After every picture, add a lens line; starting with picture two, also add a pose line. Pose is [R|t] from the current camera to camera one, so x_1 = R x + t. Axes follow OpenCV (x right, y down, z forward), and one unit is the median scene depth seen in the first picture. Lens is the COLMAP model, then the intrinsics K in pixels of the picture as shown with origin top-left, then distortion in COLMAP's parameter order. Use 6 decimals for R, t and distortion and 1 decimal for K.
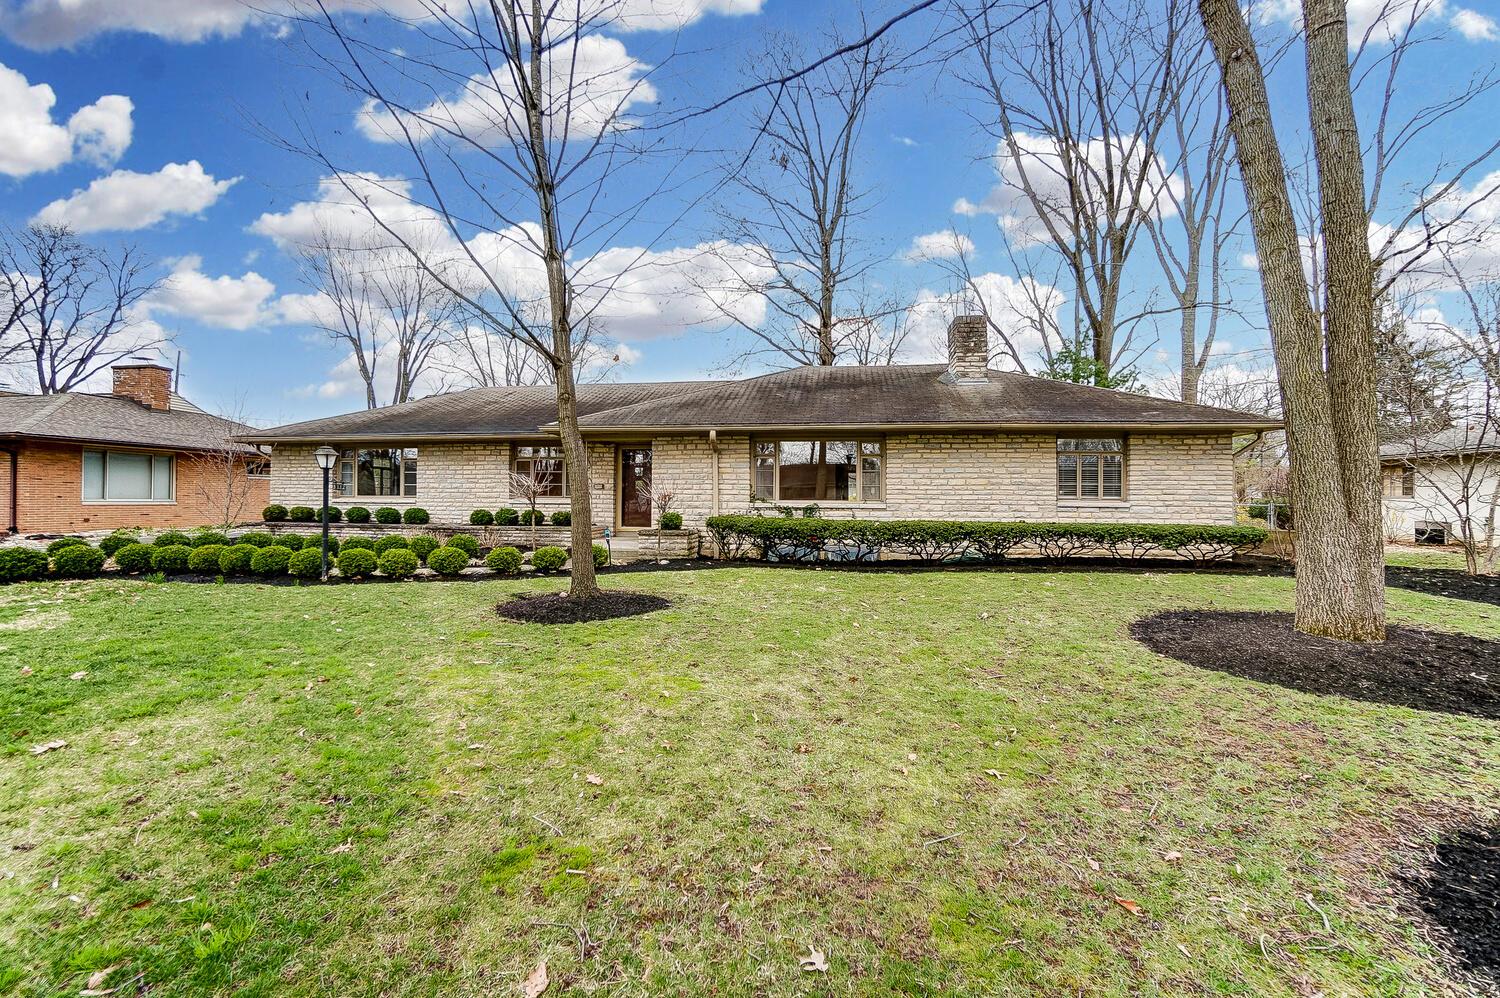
lens RADIAL K [[671.6, 0, 742.5], [0, 671.6, 506.1], [0, 0, 1]] dist [-0.002178, 0.000981]
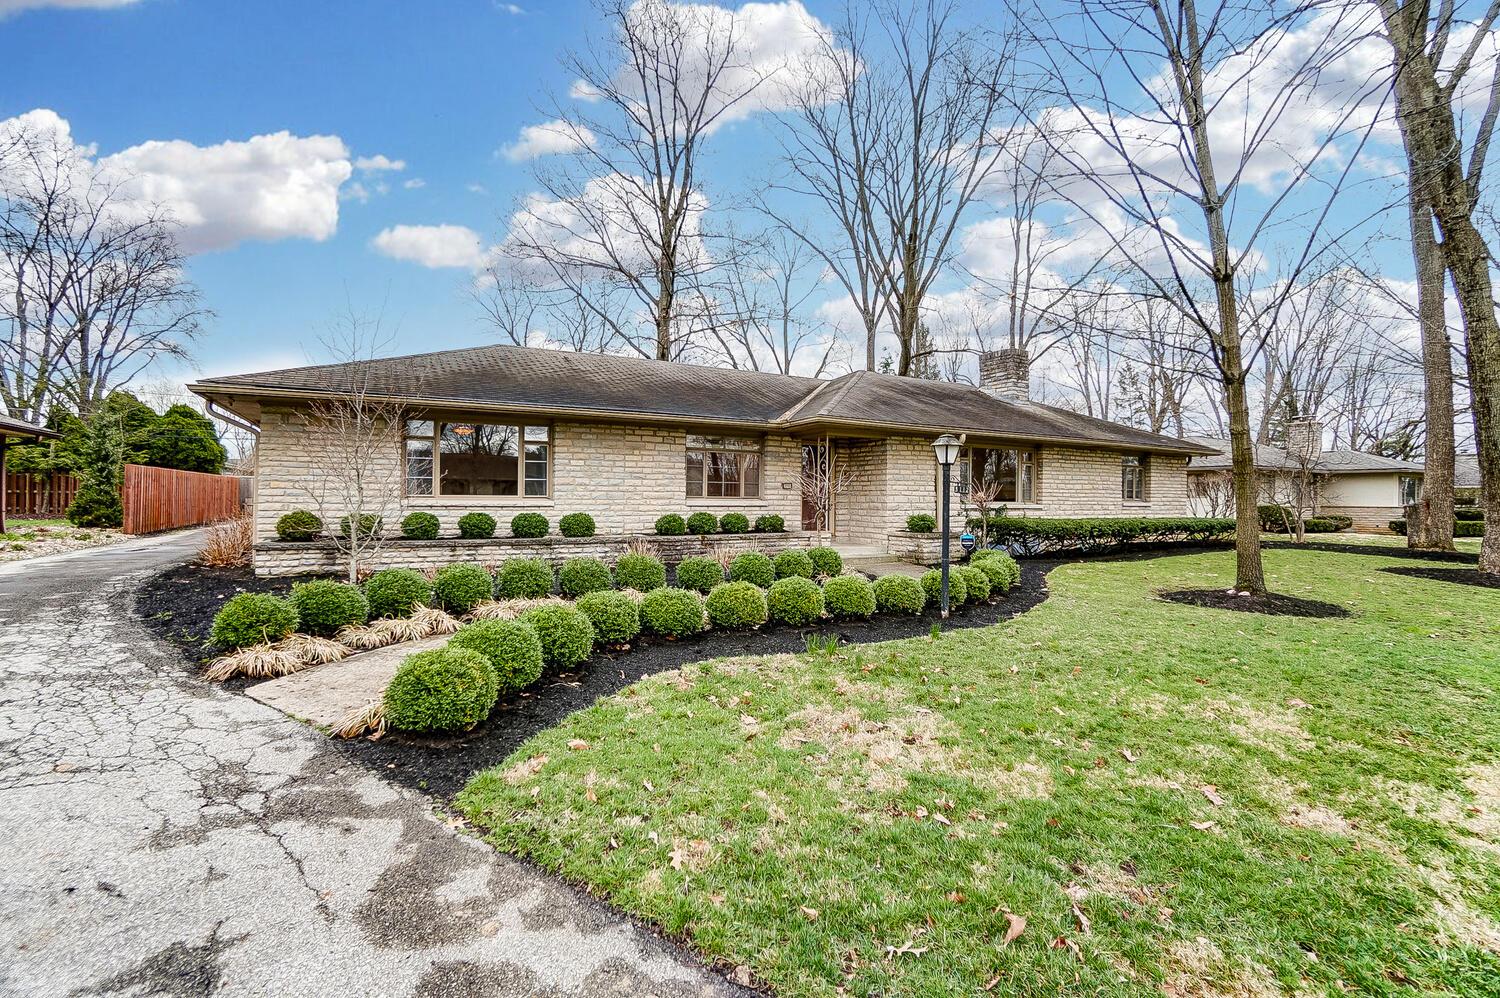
lens RADIAL K [[671.6, 0, 745.4], [0, 671.6, 493.2], [0, 0, 1]] dist [-0.002178, 0.000981]
pose [[0.770877, 0.004092, 0.636971, -0.833529], [0.002181, 0.999957, -0.009064, -0.011970], [-0.636981, 0.008376, 0.770834, 0.375677]]
